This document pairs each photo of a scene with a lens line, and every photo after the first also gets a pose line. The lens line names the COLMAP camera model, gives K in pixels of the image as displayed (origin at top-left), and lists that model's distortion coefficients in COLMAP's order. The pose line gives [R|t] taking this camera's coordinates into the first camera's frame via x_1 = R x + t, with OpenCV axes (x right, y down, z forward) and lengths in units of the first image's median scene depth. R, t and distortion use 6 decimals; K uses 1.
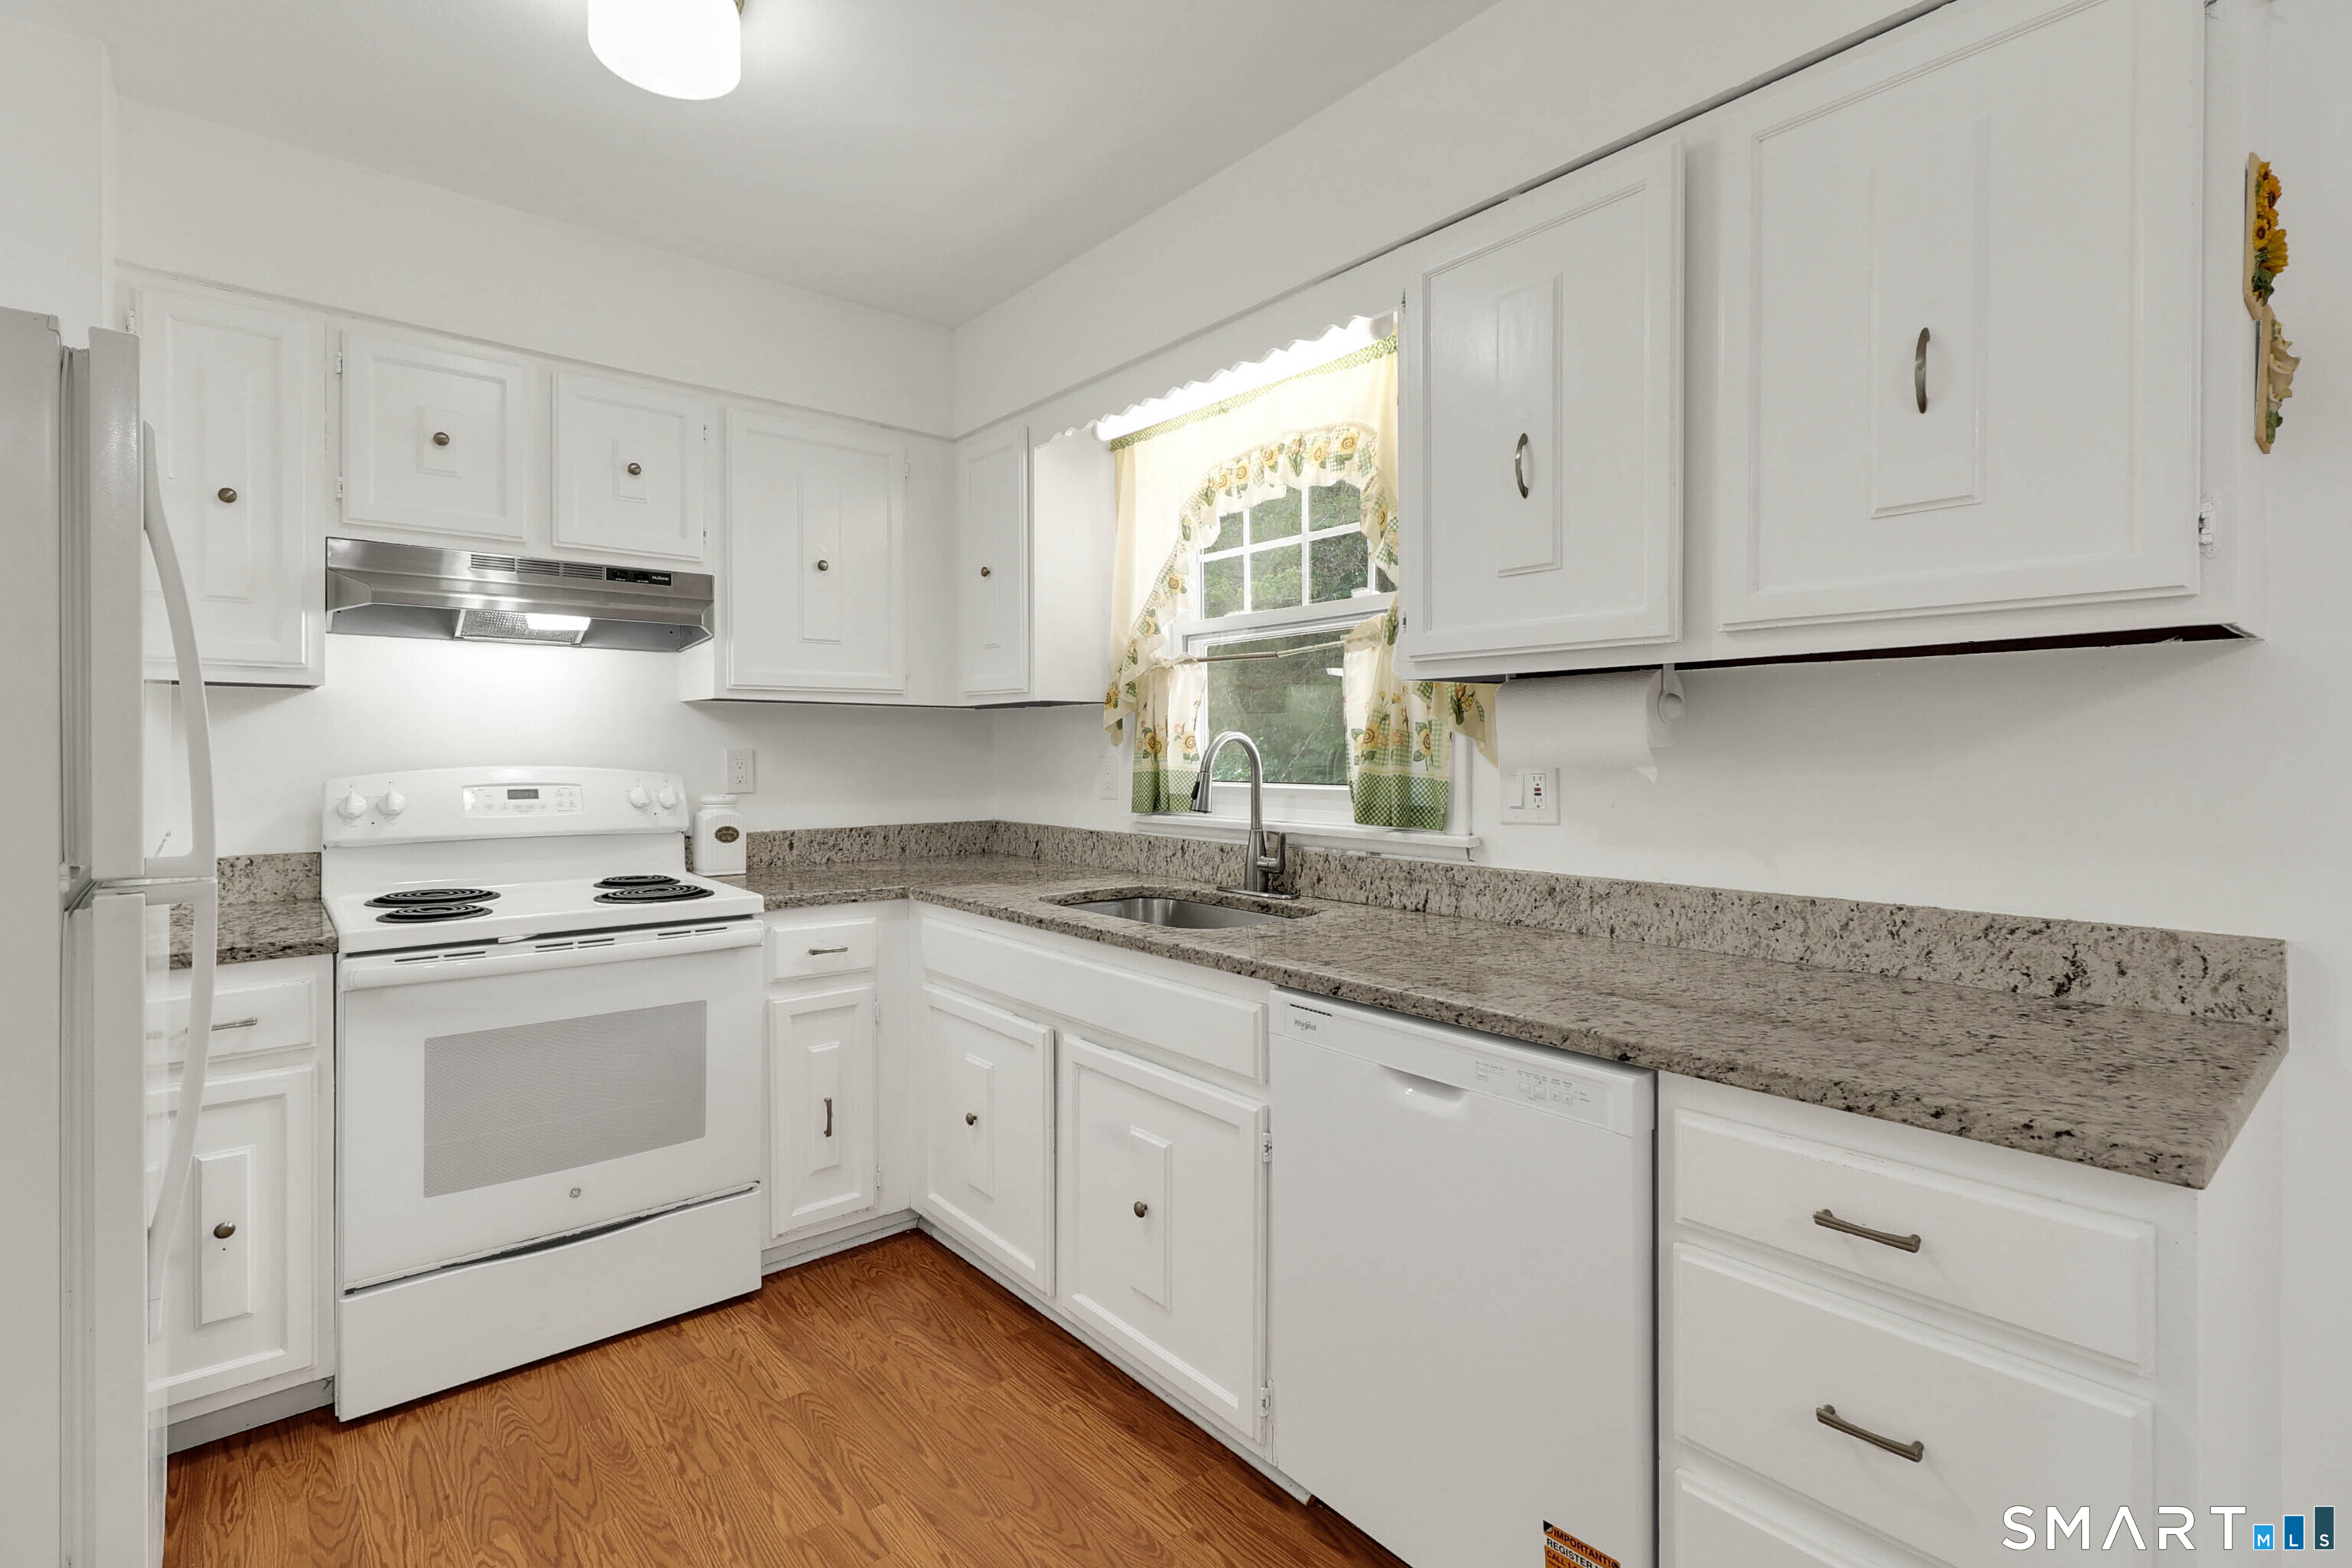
lens RADIAL K [[1086.5, 0, 1181.4], [0, 1086.5, 754.5], [0, 0, 1]] dist [0.001015, -0.001226]
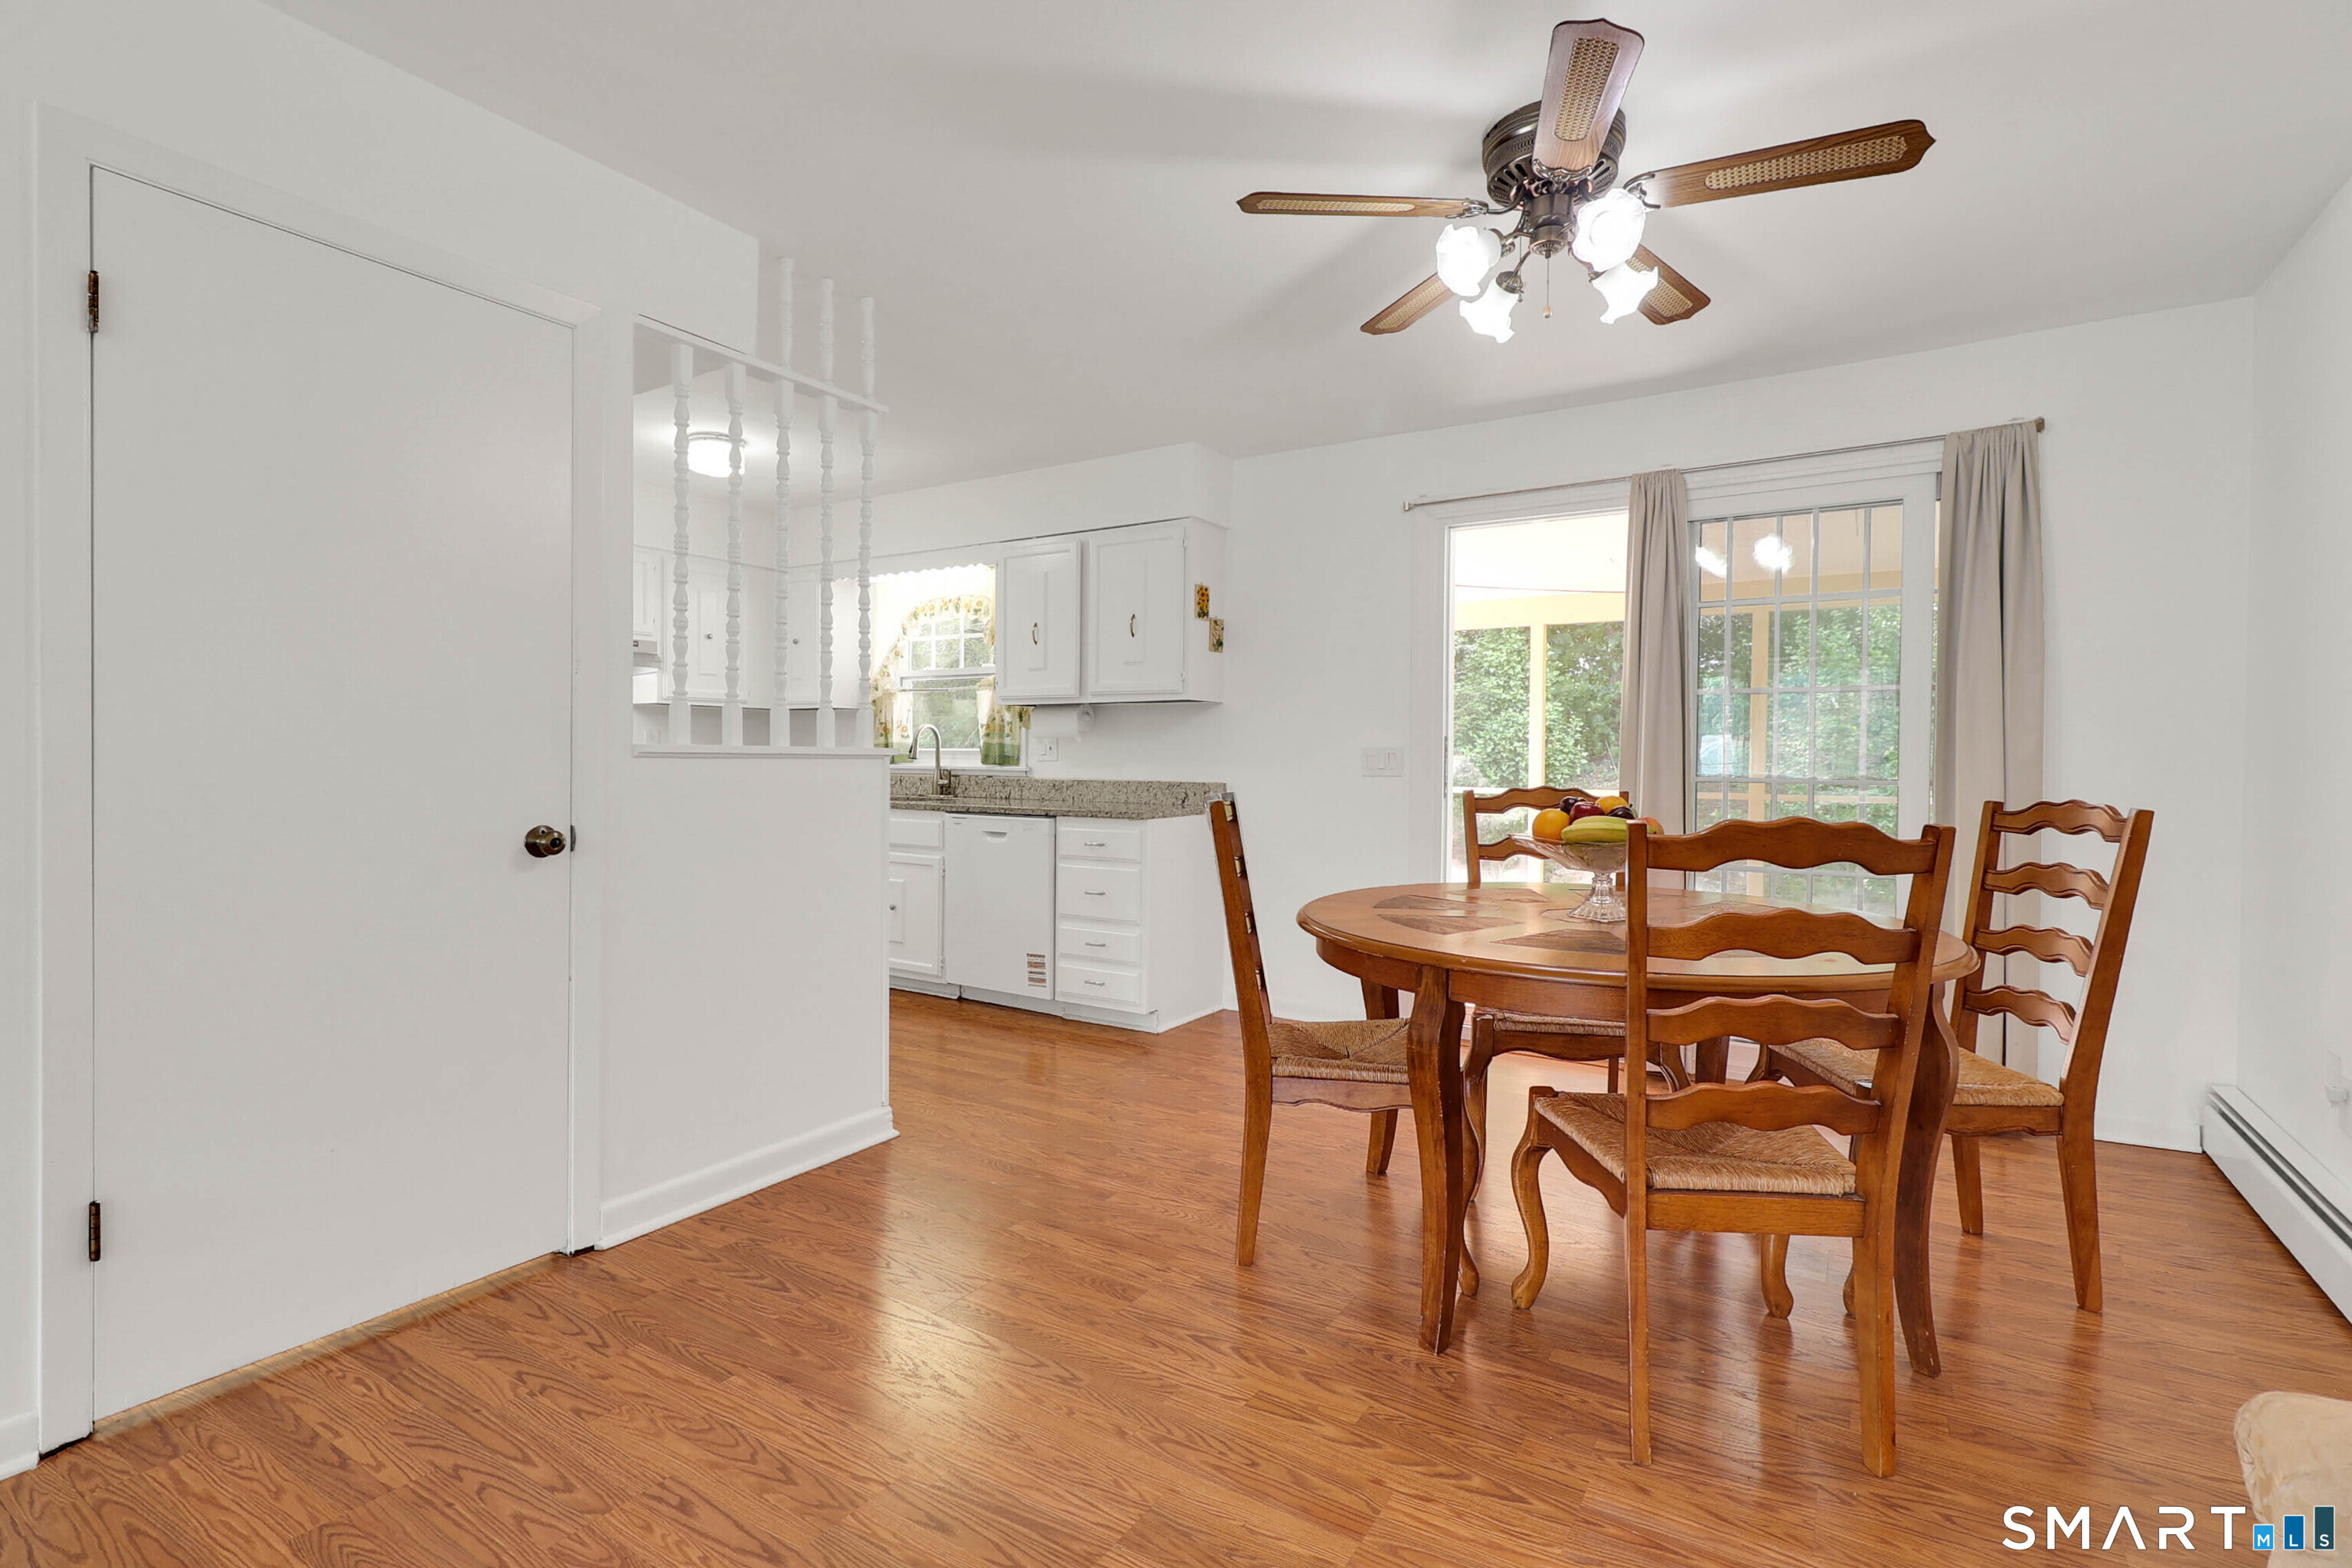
lens RADIAL K [[1053.4, 0, 1187.4], [0, 1053.4, 760.4], [0, 0, 1]] dist [0.001486, -0.000200]
pose [[0.949956, 0.004722, 0.312347, -0.135148], [-0.006111, 0.999975, 0.003468, 0.047575], [-0.312323, -0.005203, 0.949962, -1.364839]]
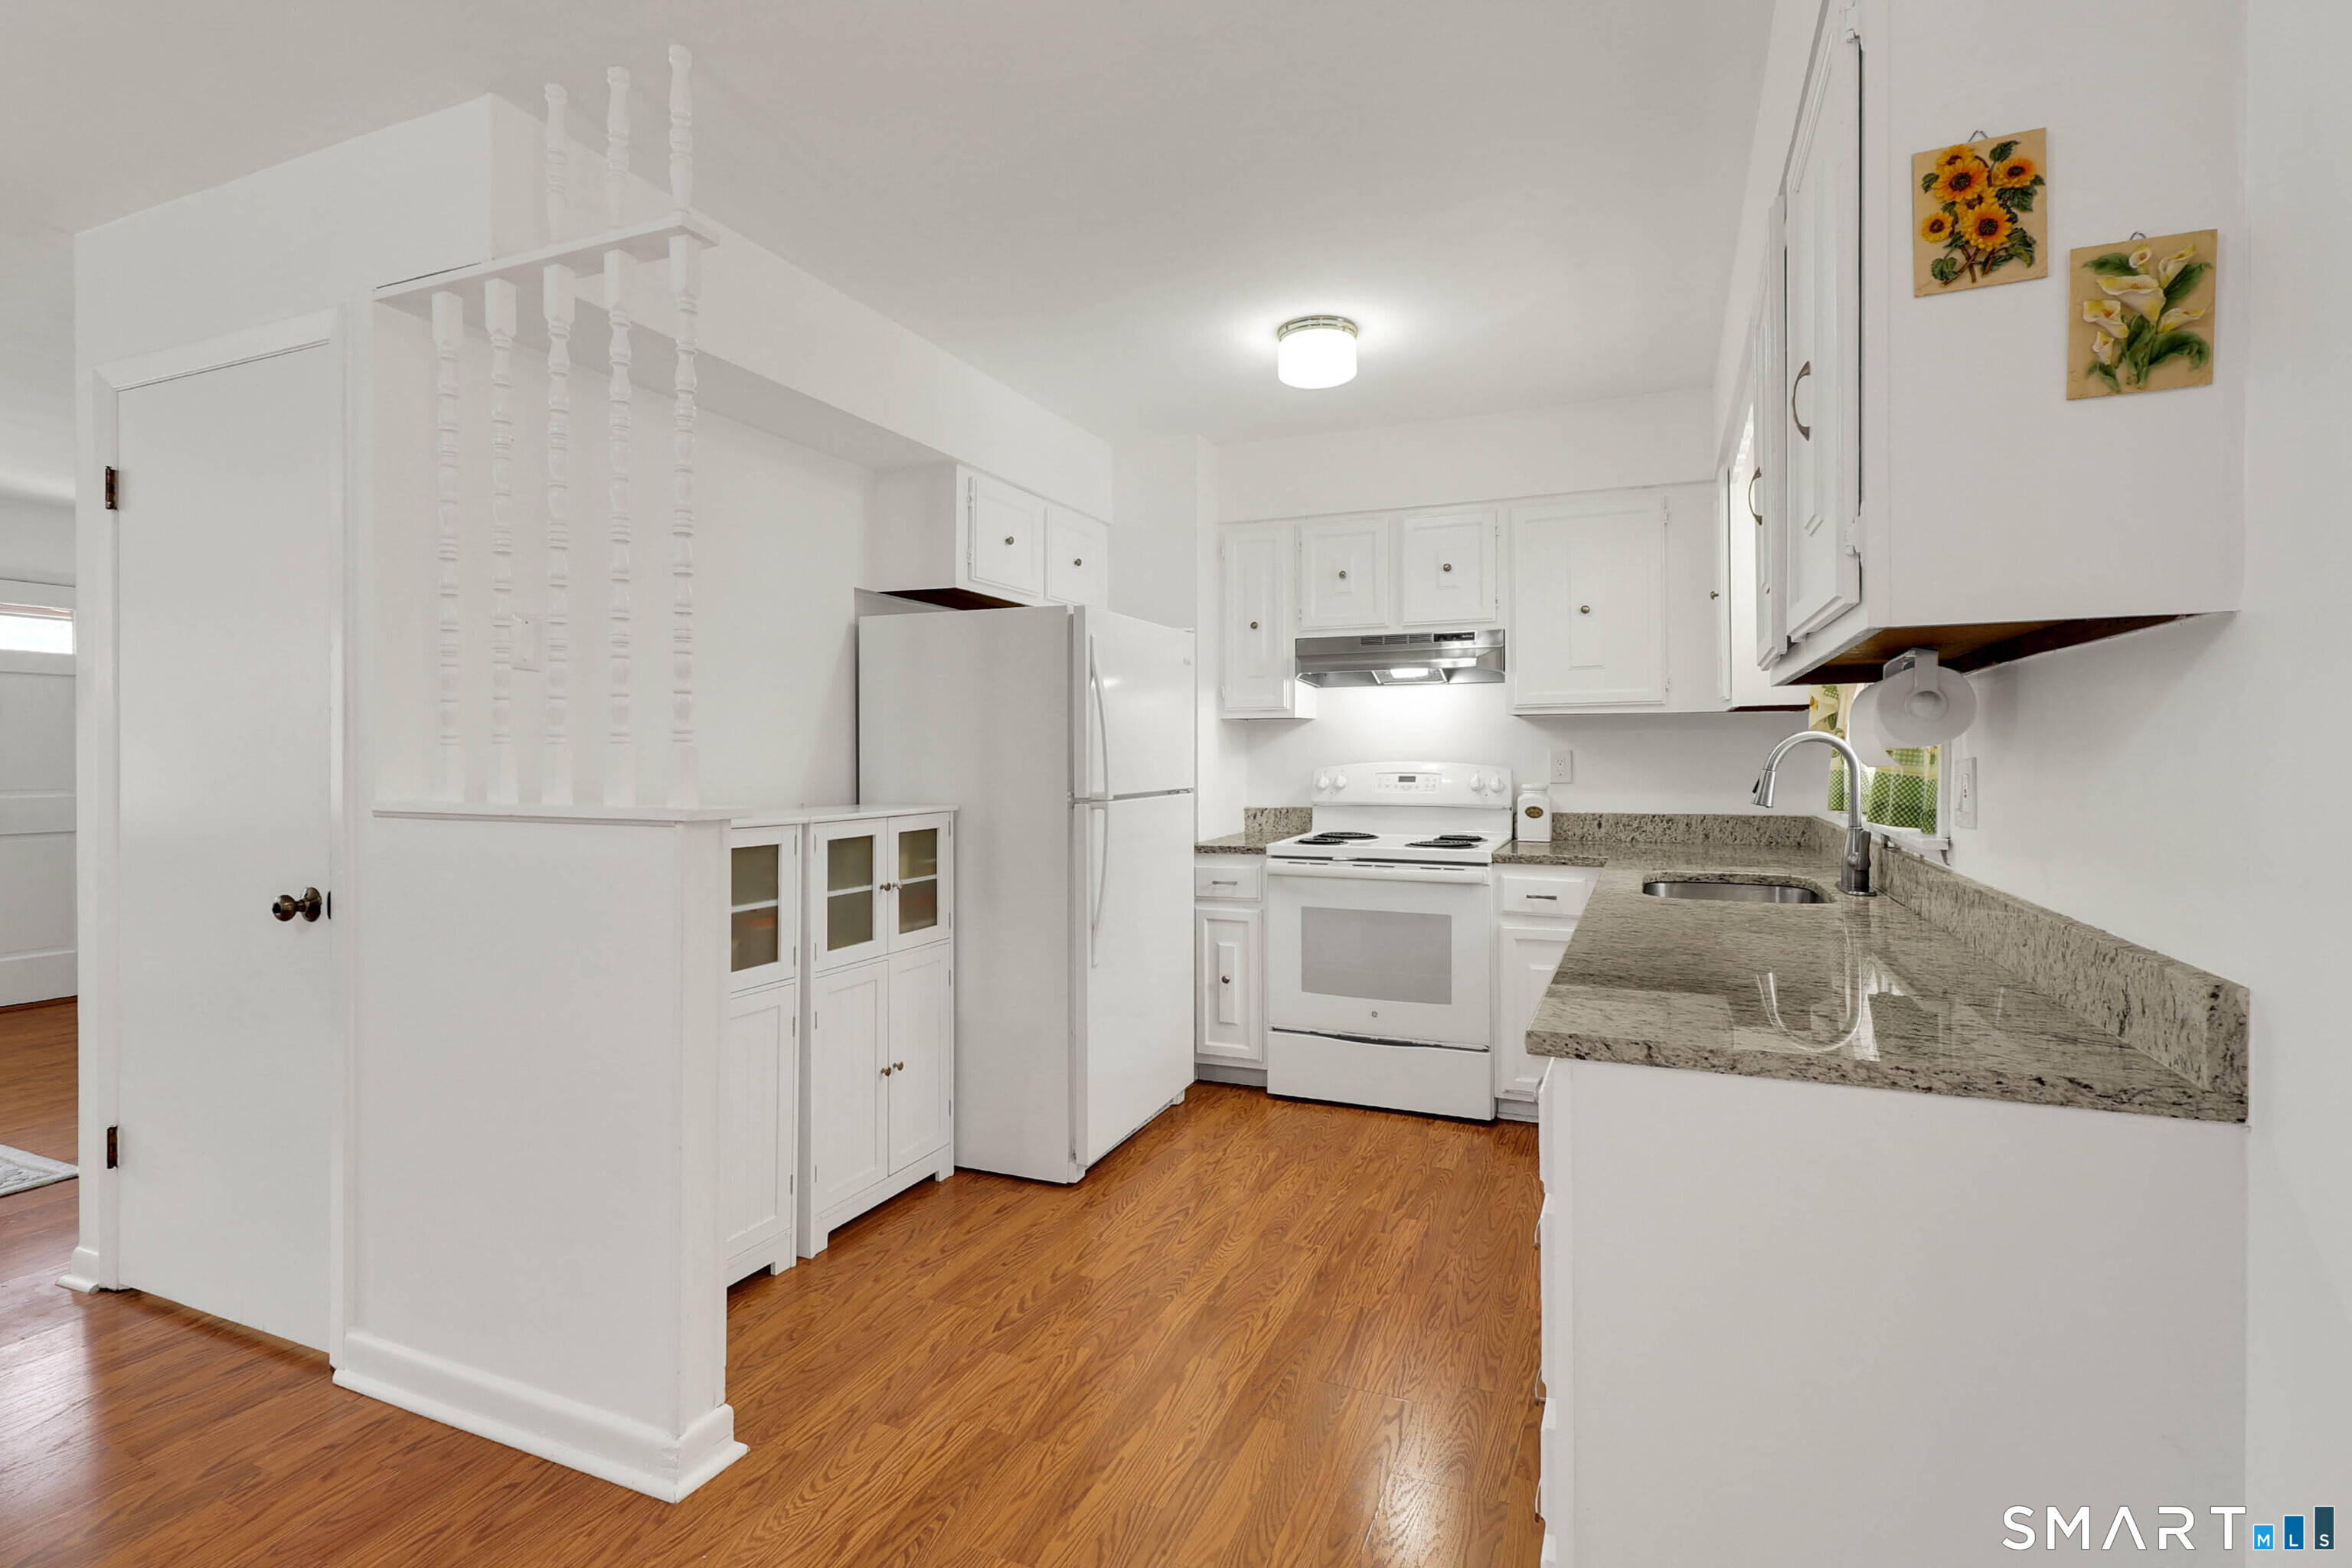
lens RADIAL K [[1088.3, 0, 1195.1], [0, 1088.3, 758.8], [0, 0, 1]] dist [0.003552, 0.000022]
pose [[0.464453, 0.001486, -0.885597, 0.785198], [0.000908, 0.999997, 0.002154, 0.003277], [0.885597, -0.001805, 0.464450, -0.027627]]
